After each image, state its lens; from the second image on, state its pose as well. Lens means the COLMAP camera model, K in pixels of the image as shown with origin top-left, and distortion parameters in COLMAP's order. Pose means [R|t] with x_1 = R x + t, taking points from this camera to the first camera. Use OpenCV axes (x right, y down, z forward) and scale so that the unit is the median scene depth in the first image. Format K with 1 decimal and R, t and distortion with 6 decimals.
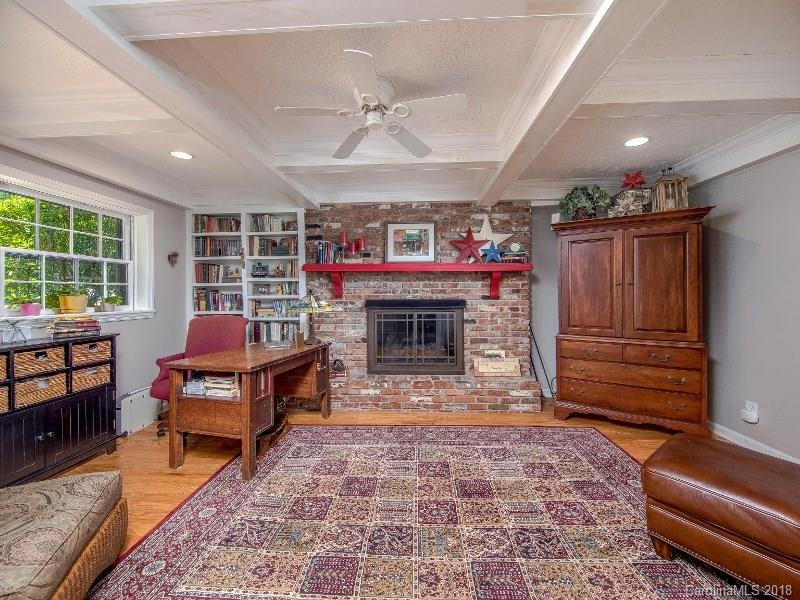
lens RADIAL K [[275.2, 0, 403.4], [0, 275.2, 296.2], [0, 0, 1]] dist [0.002325, 0.000054]
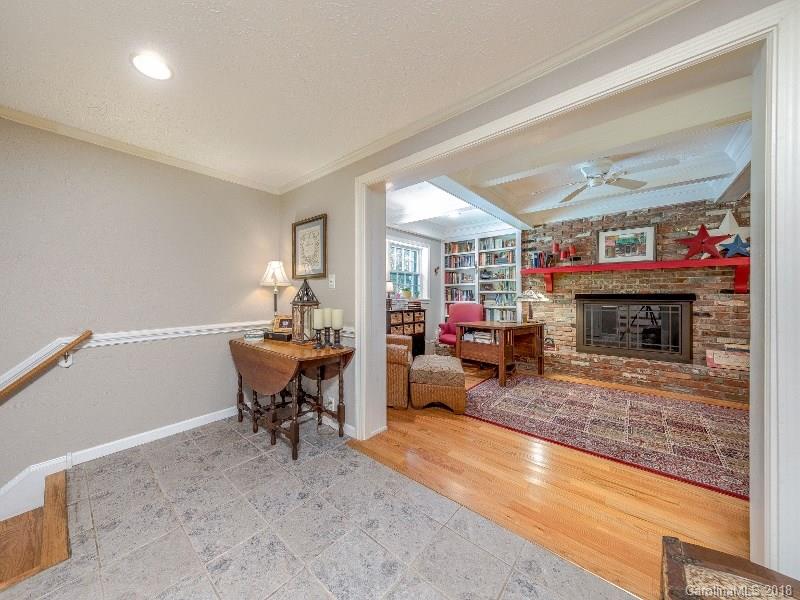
lens RADIAL K [[238.4, 0, 394.5], [0, 238.4, 295.0], [0, 0, 1]] dist [-0.000642, -0.000045]
pose [[0.740943, 0.011128, -0.671475, -0.015830], [-0.012139, 0.999921, 0.003177, 0.026461], [0.671458, 0.005798, 0.741020, -0.422109]]
